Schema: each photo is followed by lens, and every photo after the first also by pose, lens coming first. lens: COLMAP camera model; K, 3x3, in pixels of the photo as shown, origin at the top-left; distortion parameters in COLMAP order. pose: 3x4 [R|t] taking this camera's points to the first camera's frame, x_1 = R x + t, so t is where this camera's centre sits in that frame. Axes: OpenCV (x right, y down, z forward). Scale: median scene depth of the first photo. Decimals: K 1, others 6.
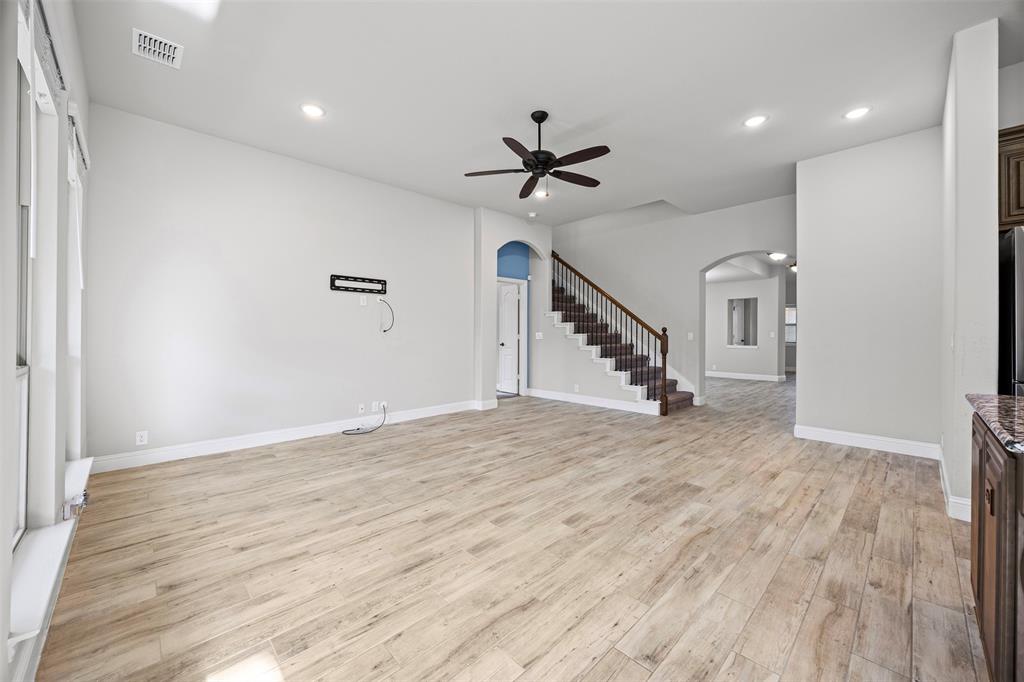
lens RADIAL K [[395.0, 0, 512.3], [0, 395.0, 331.7], [0, 0, 1]] dist [-0.001973, -0.001029]
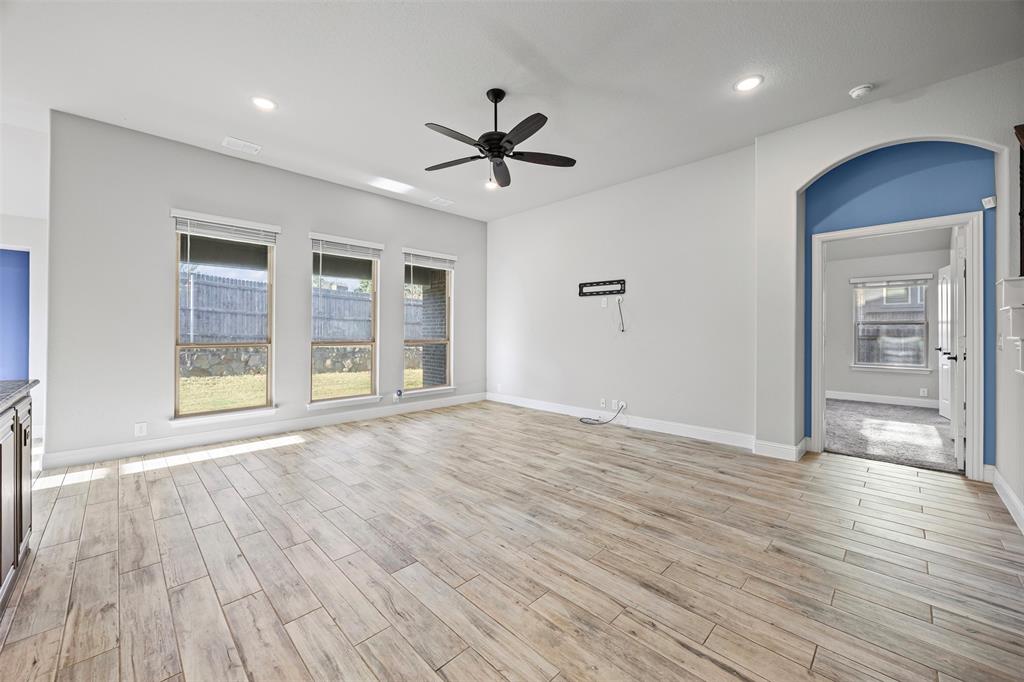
lens RADIAL K [[395.0, 0, 506.6], [0, 395.0, 337.2], [0, 0, 1]] dist [-0.001973, -0.001029]
pose [[0.005899, 0.014866, -0.999872, 0.900123], [0.000752, 0.999889, 0.014870, -0.000923], [0.999982, -0.000839, 0.005887, 0.943682]]
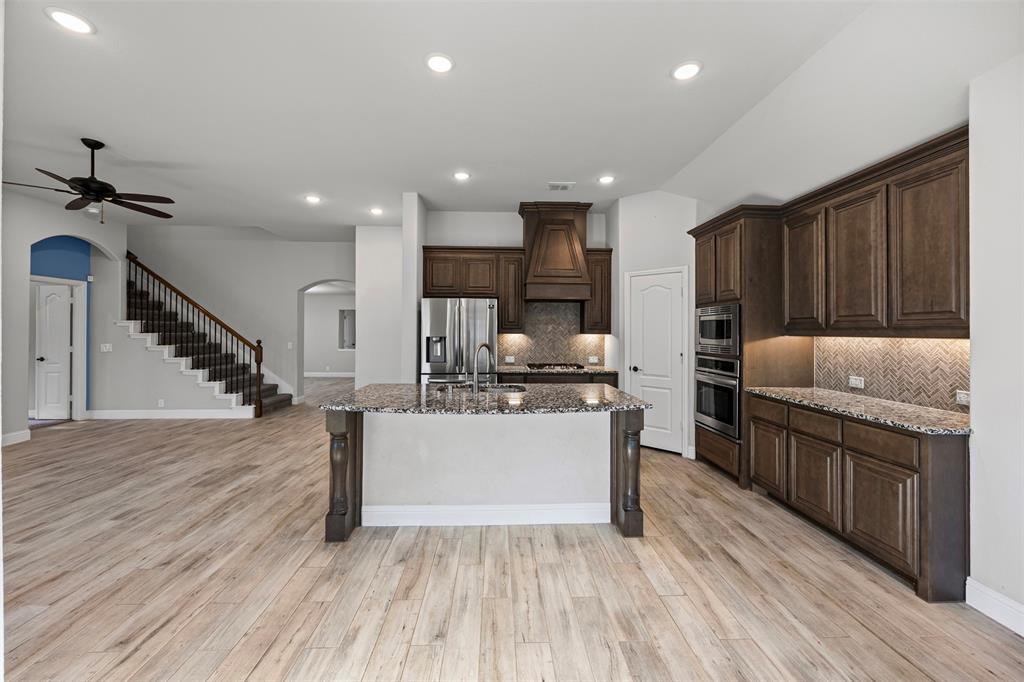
lens RADIAL K [[395.0, 0, 511.6], [0, 395.0, 331.4], [0, 0, 1]] dist [-0.001973, -0.001029]
pose [[0.665530, 0.002854, 0.746366, 0.030238], [-0.005965, 0.999981, 0.001495, -0.062095], [-0.746347, -0.005447, 0.665534, -0.452227]]
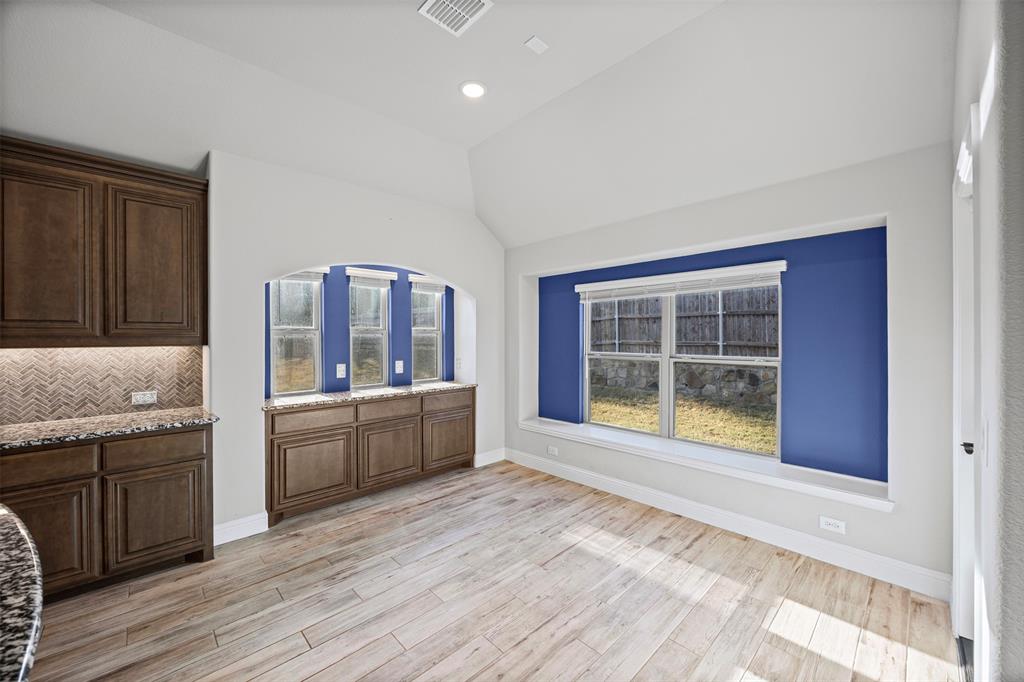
lens RADIAL K [[395.0, 0, 514.0], [0, 395.0, 330.7], [0, 0, 1]] dist [-0.001973, -0.001029]
pose [[-0.999929, 0.006402, 0.010099, 0.303017], [0.006227, 0.999832, -0.017226, -0.064915], [-0.010208, -0.017162, -0.999801, 0.159109]]
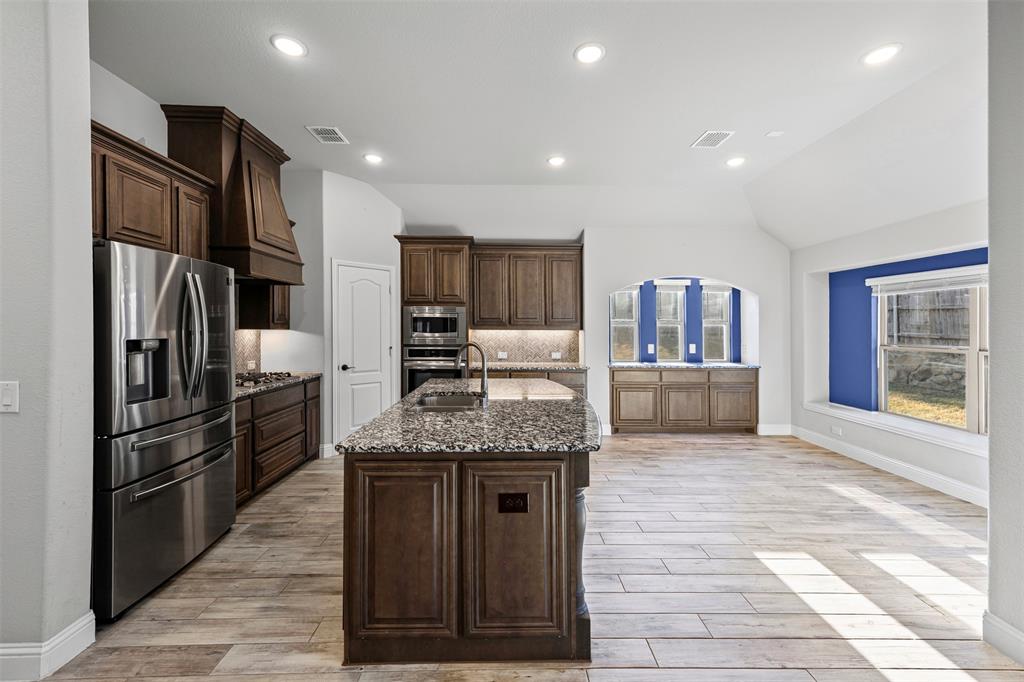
lens RADIAL K [[395.0, 0, 512.4], [0, 395.0, 321.6], [0, 0, 1]] dist [-0.001973, -0.001029]
pose [[-0.721020, 0.007334, 0.692875, 0.085833], [-0.005599, 0.999850, -0.016410, -0.059974], [-0.692891, -0.015711, -0.720871, 0.623802]]
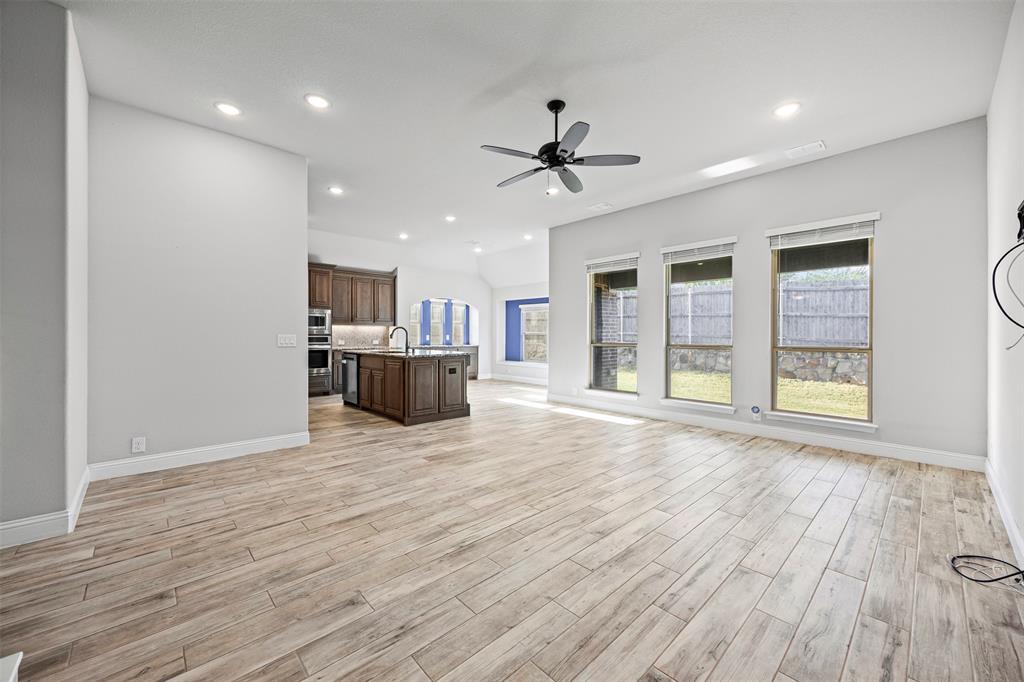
lens RADIAL K [[395.0, 0, 506.8], [0, 395.0, 335.0], [0, 0, 1]] dist [-0.001973, -0.001029]
pose [[-0.999565, -0.001587, 0.029447, 0.143999], [-0.001645, 0.999997, -0.001942, 0.003557], [-0.029444, -0.001990, -0.999564, 1.796544]]
